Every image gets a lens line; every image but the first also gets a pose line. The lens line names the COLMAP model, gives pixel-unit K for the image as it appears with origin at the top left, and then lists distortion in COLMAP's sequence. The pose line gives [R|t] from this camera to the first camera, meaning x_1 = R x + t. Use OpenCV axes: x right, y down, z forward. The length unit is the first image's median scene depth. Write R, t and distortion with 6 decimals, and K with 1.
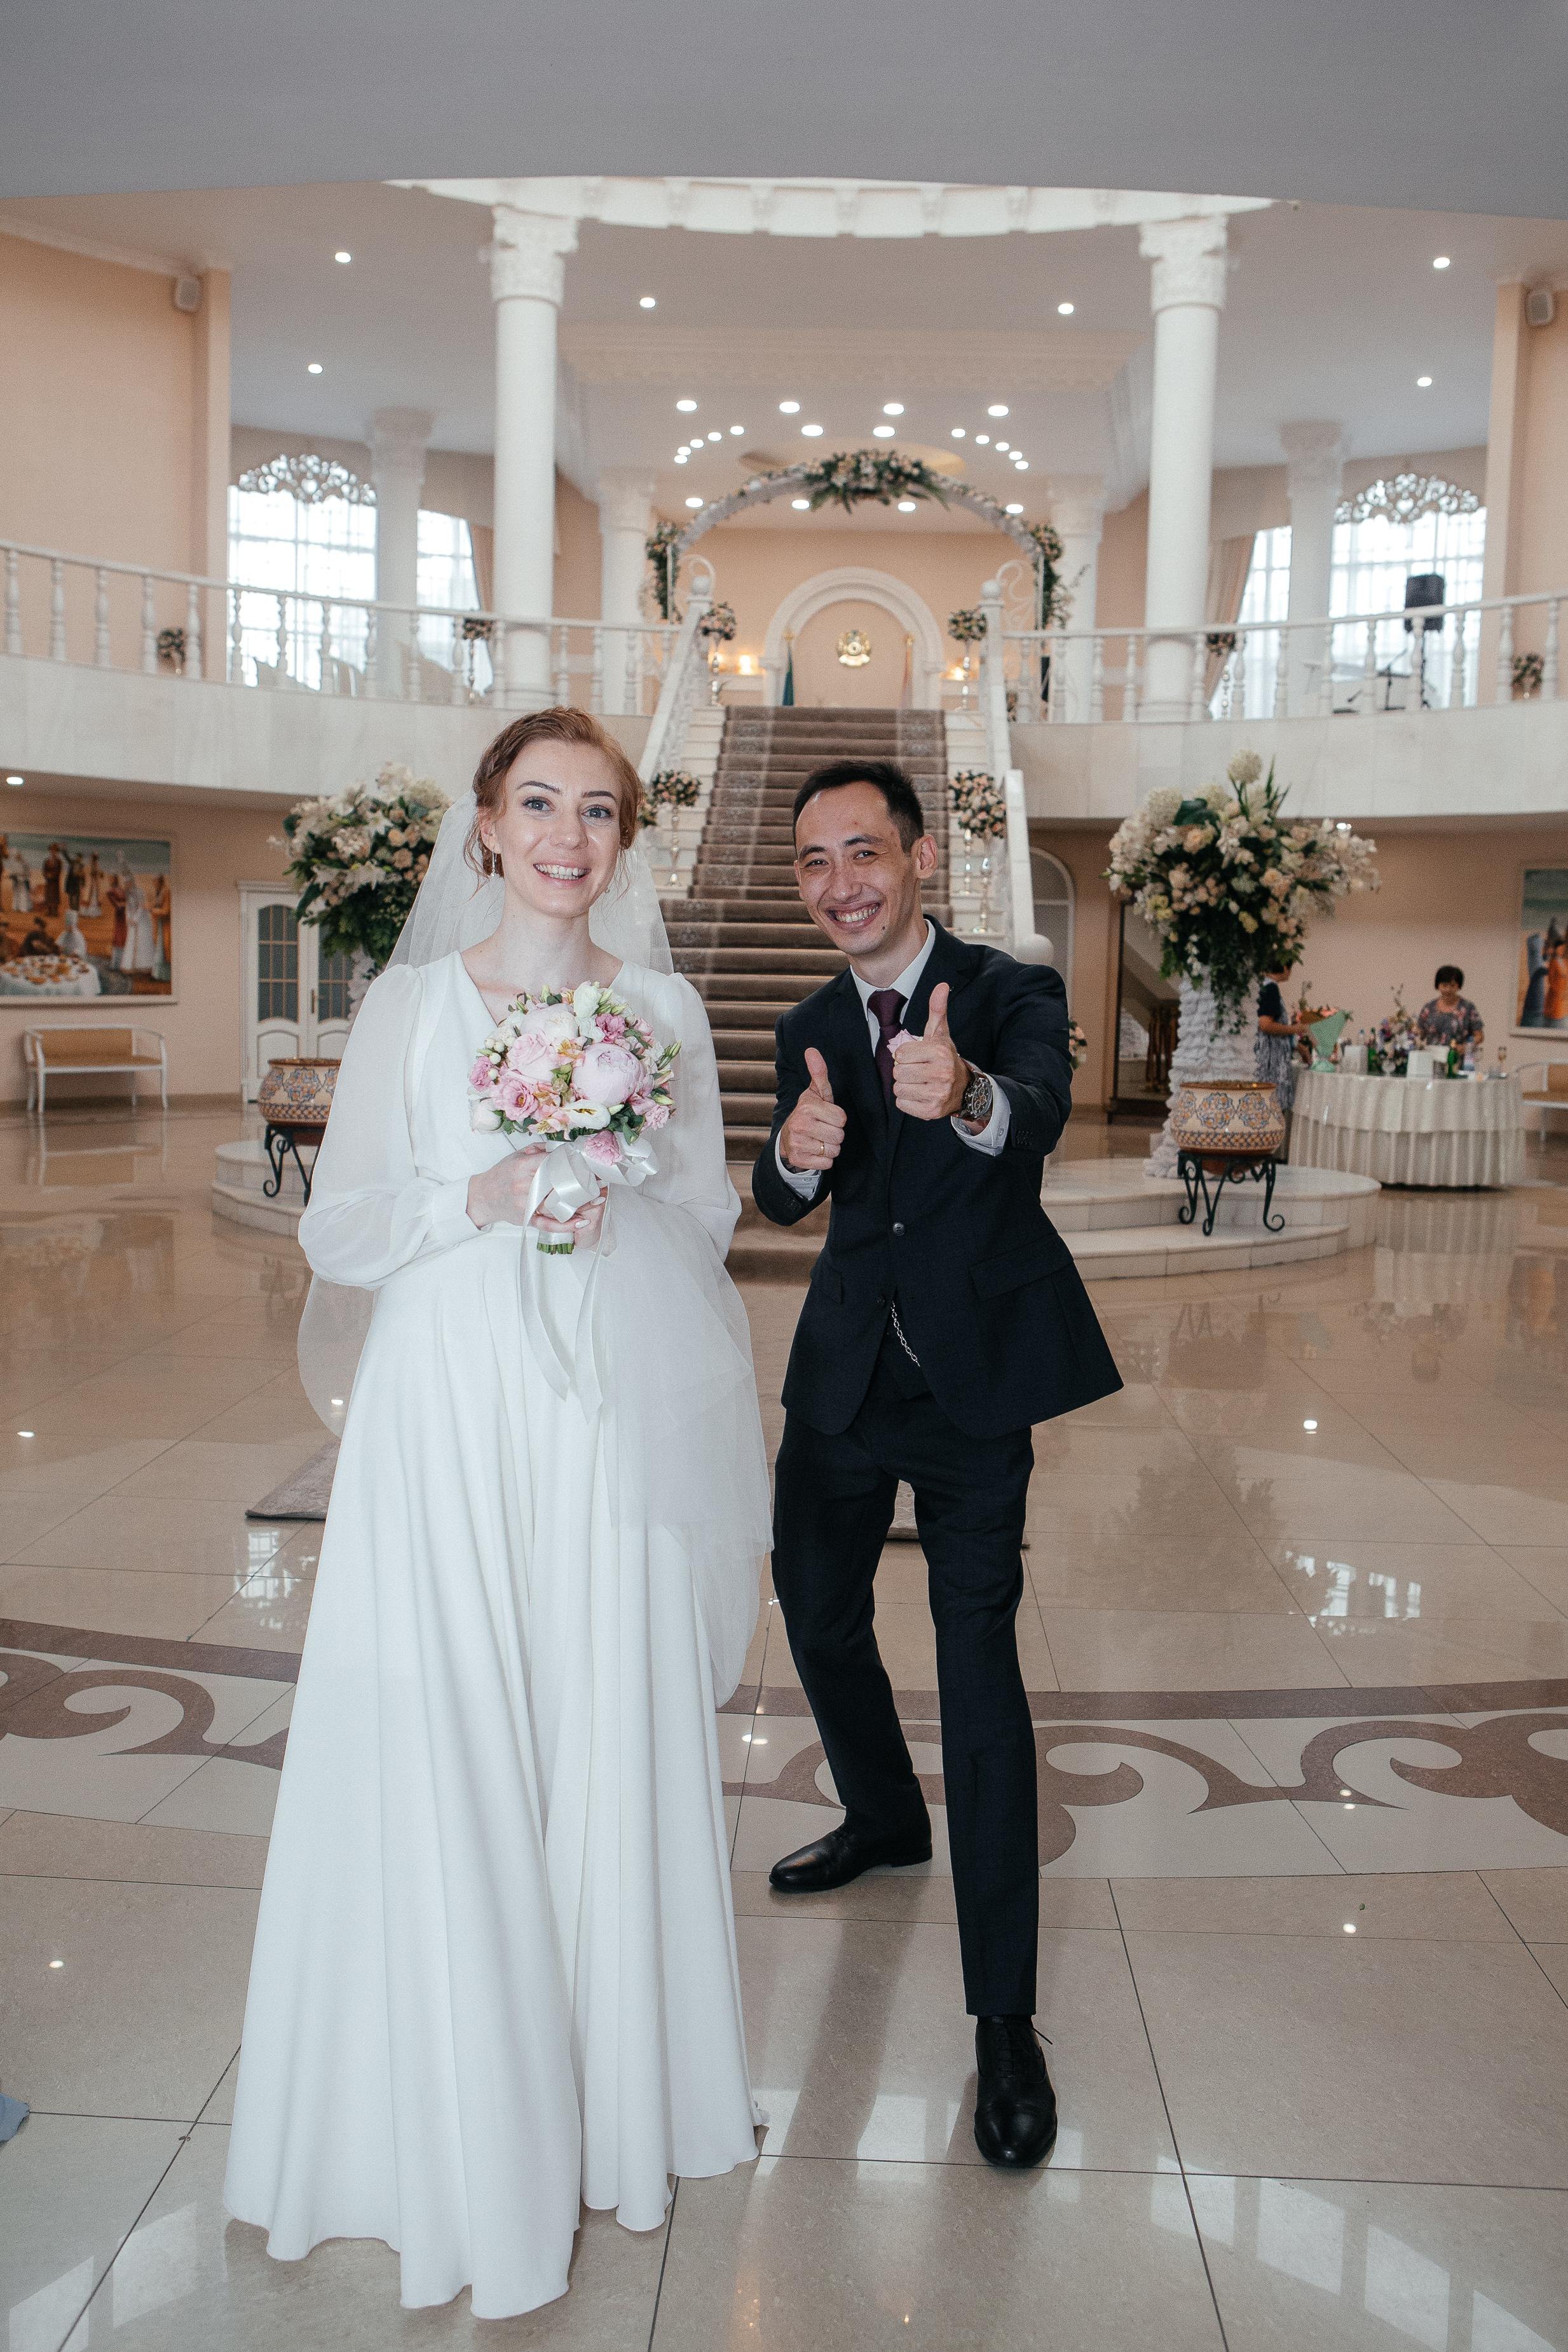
lens RADIAL K [[1993.0, 0, 784.0], [0, 1993.0, 1176.0], [0, 0, 1]] dist [-0.132001, 0.002045]
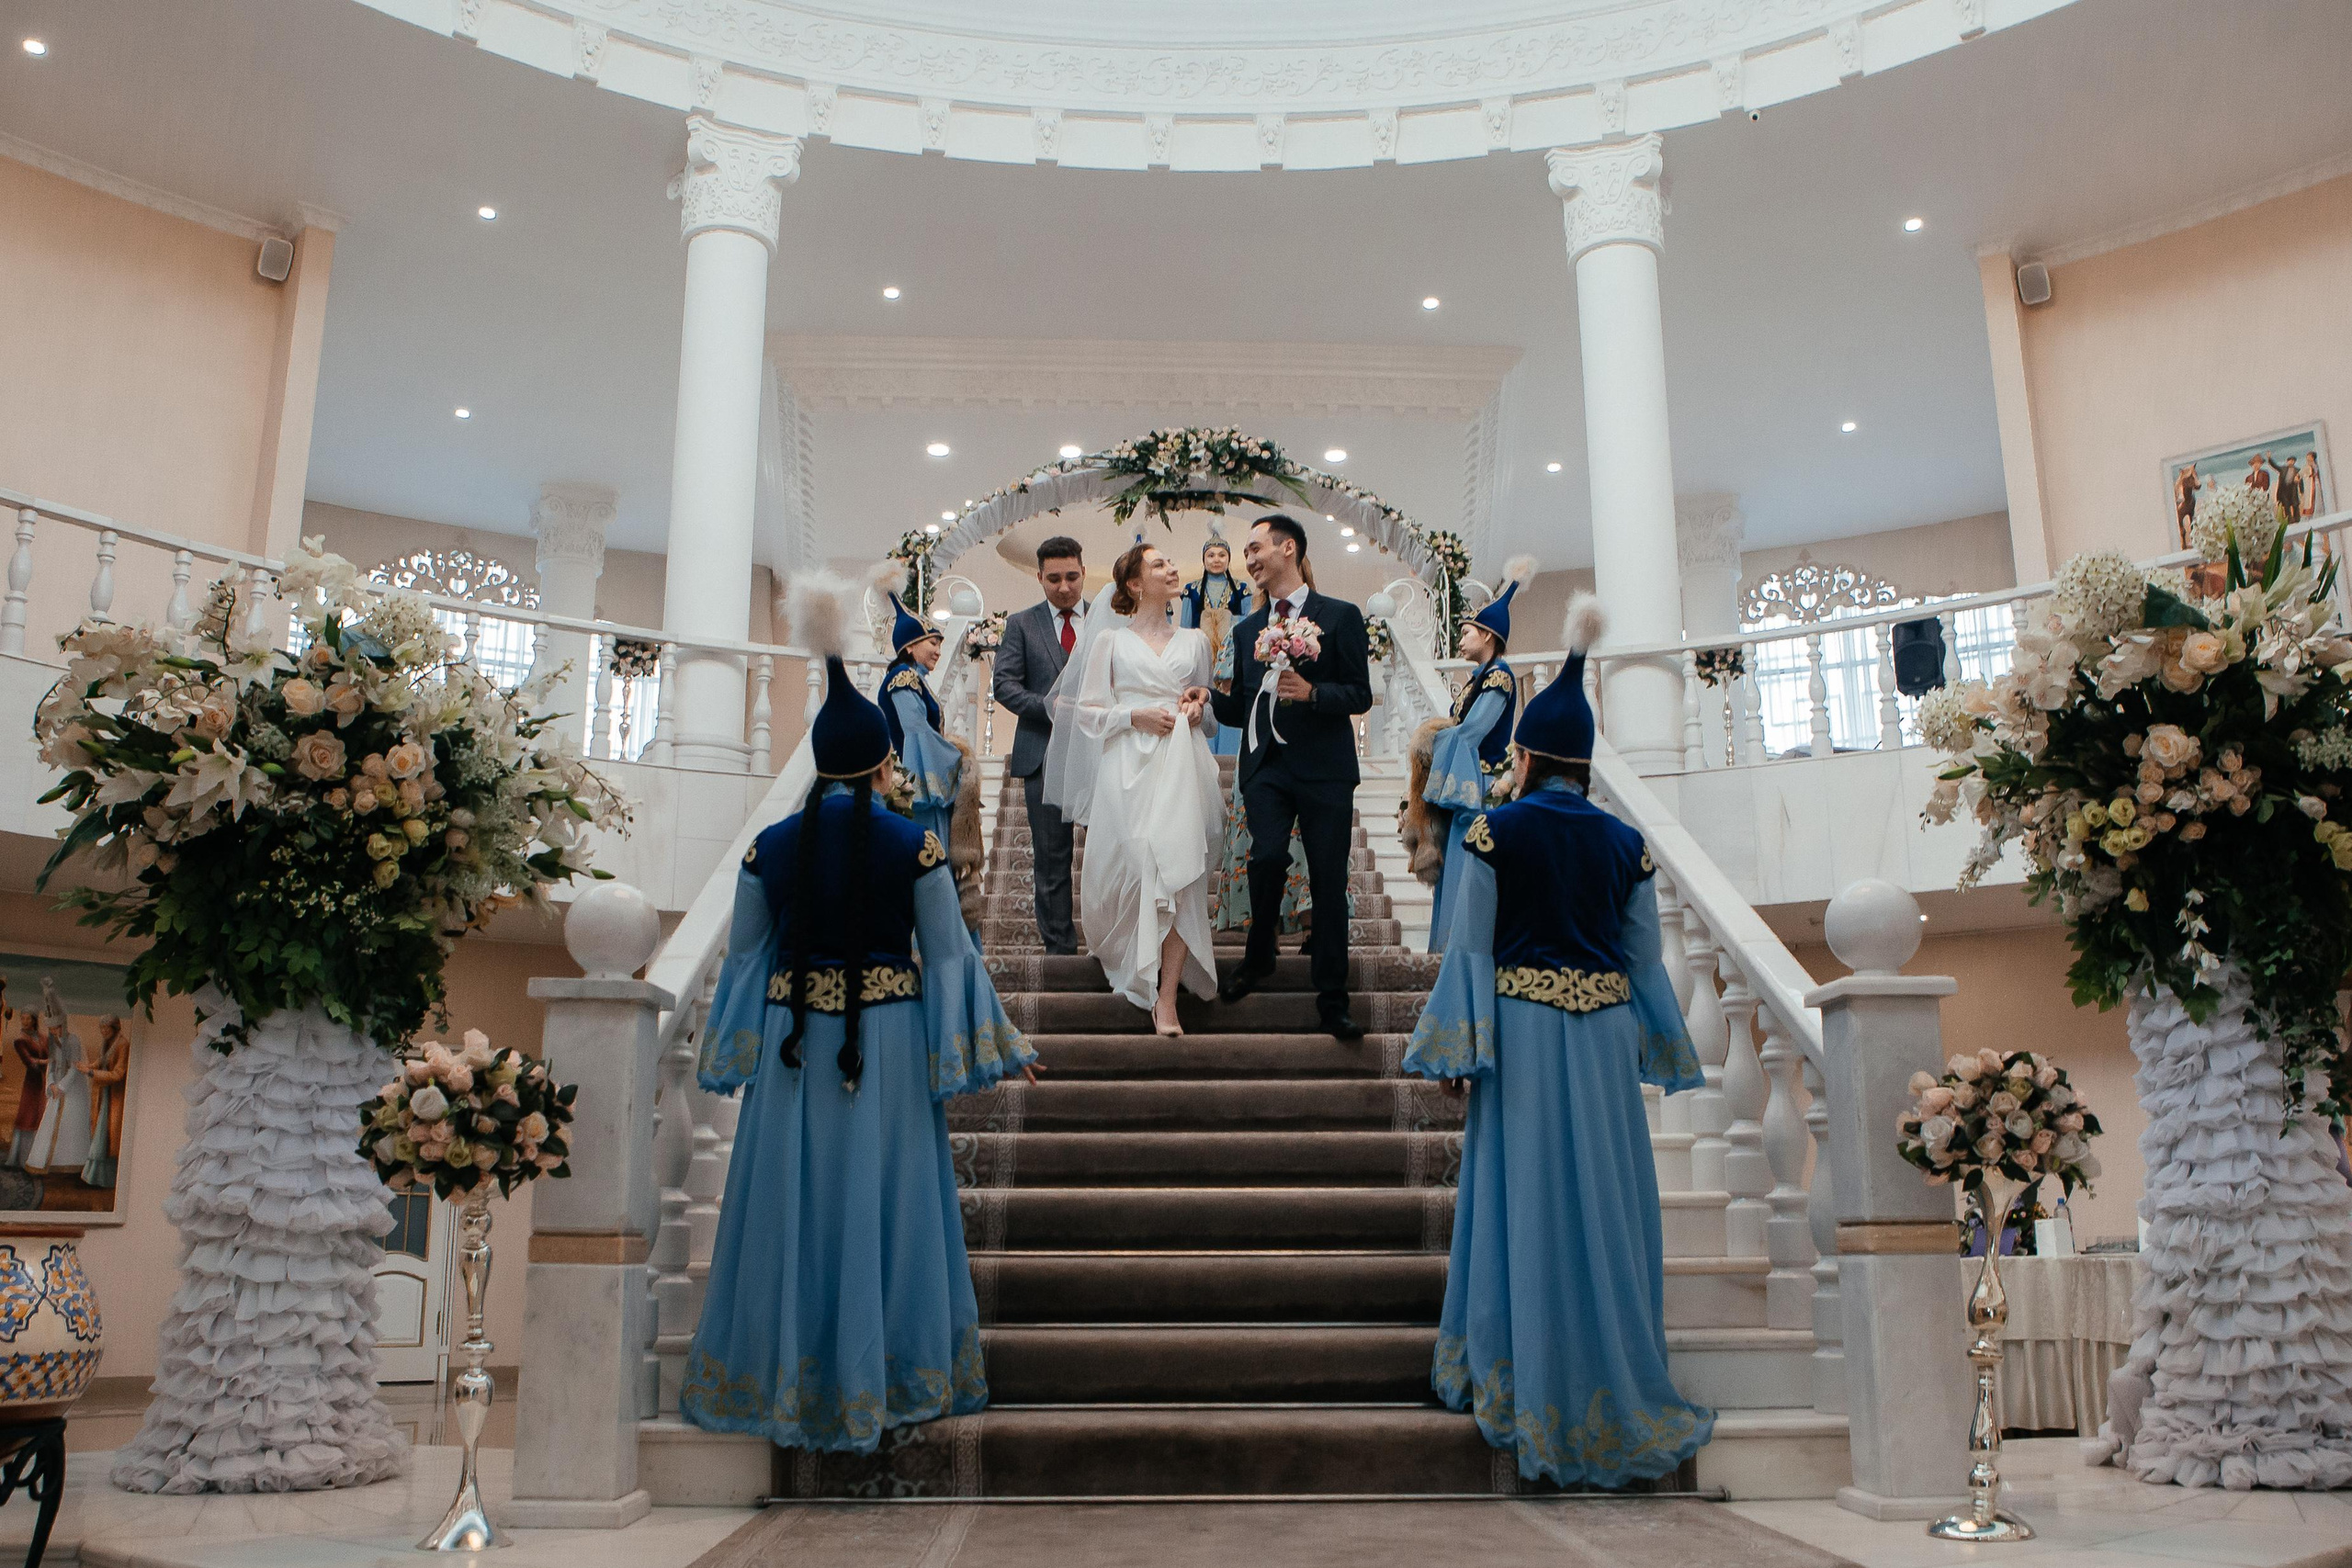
lens RADIAL K [[1972.0, 0, 1176.0], [0, 1972.0, 784.0], [0, 0, 1]] dist [-0.110146, 0.111567]
pose [[0.996308, -0.004127, 0.085752, -0.028103], [0.032375, 0.943162, -0.330754, -0.007304], [-0.079513, 0.332309, 0.939813, 0.362695]]
